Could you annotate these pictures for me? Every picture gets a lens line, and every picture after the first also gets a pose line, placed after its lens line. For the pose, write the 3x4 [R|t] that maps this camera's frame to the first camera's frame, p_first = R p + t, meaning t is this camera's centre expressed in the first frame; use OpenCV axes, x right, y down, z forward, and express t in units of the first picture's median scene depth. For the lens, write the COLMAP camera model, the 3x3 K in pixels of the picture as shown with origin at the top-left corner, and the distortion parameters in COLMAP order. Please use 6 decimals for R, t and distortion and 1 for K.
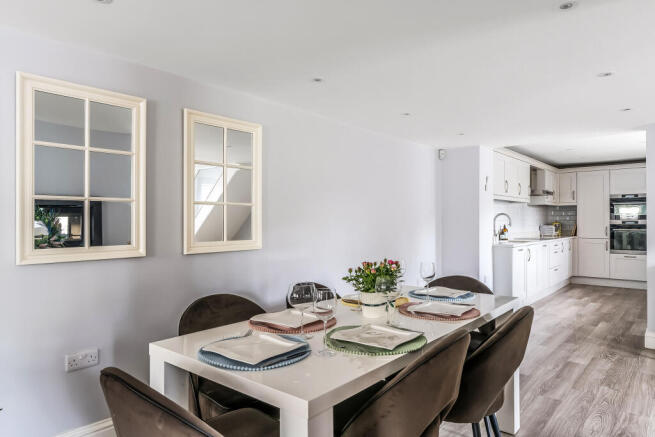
lens RADIAL K [[421.2, 0, 327.5], [0, 421.2, 218.5], [0, 0, 1]] dist [0.005947, 0.002702]
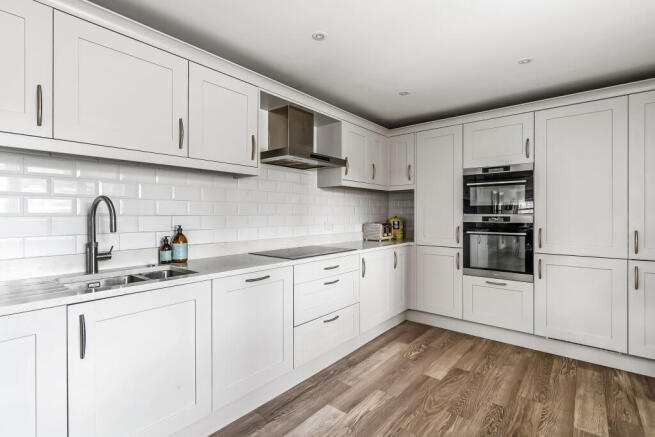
lens RADIAL K [[315.7, 0, 327.5], [0, 315.7, 218.5], [0, 0, 1]] dist [0.000083, -0.000102]
pose [[0.999541, 0.001470, 0.030256, 0.473486], [-0.002187, 0.999717, 0.023676, -0.001200], [-0.030212, -0.023731, 0.999262, 0.586391]]
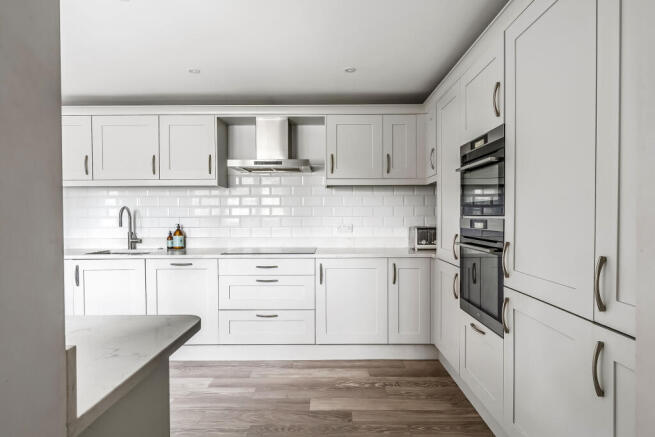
lens RADIAL K [[362.8, 0, 327.9], [0, 362.8, 223.4], [0, 0, 1]] dist [0.002089, 0.000329]
pose [[0.651530, 0.018419, -0.758400, 0.821433], [0.010368, 0.999396, 0.033179, -0.002524], [0.758552, -0.029480, 0.650945, 0.702693]]
